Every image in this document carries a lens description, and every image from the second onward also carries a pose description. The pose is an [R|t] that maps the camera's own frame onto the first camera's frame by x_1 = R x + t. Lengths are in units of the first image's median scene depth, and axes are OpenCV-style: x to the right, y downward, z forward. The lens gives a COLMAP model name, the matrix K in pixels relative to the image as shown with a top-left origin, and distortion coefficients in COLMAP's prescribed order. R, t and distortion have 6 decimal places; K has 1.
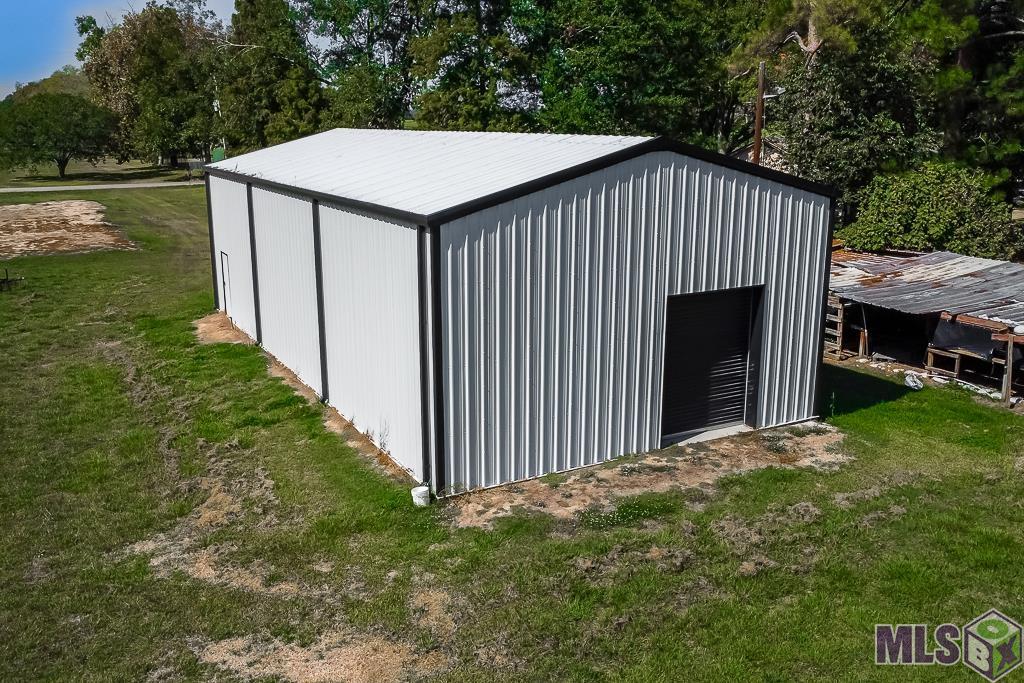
lens RADIAL K [[898.8, 0, 485.9], [0, 898.8, 319.4], [0, 0, 1]] dist [0.005351, 0.002333]
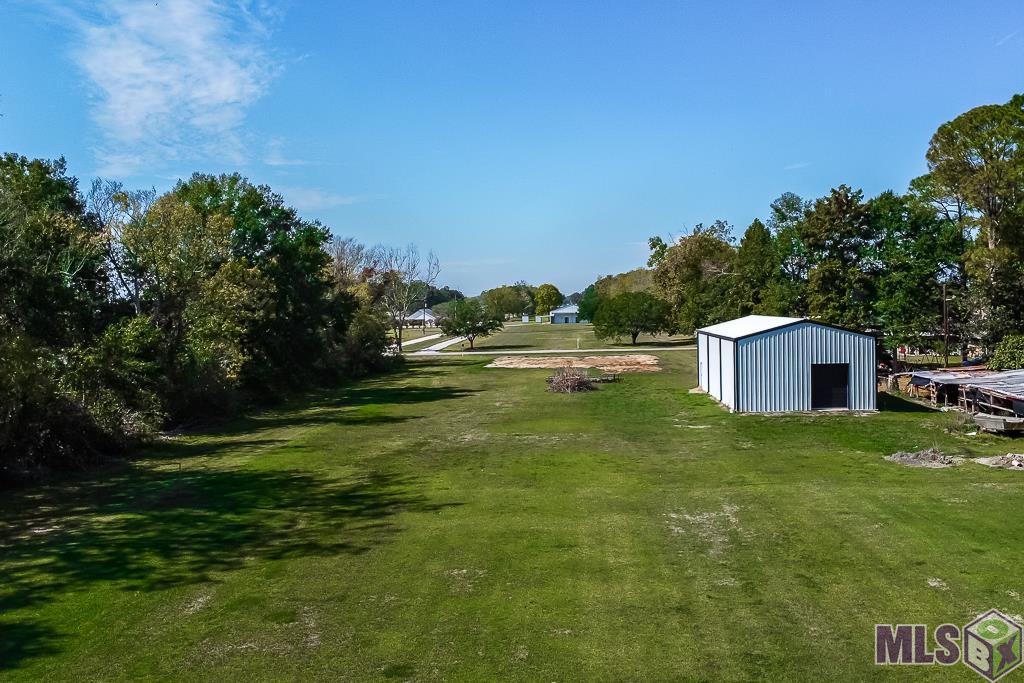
lens RADIAL K [[898.8, 0, 485.9], [0, 898.8, 319.4], [0, 0, 1]] dist [0.005351, 0.002333]
pose [[0.832685, -0.003961, -0.553733, 0.307967], [-0.105147, 0.980651, -0.165131, 0.145402], [0.543673, 0.195725, 0.816156, -0.724986]]
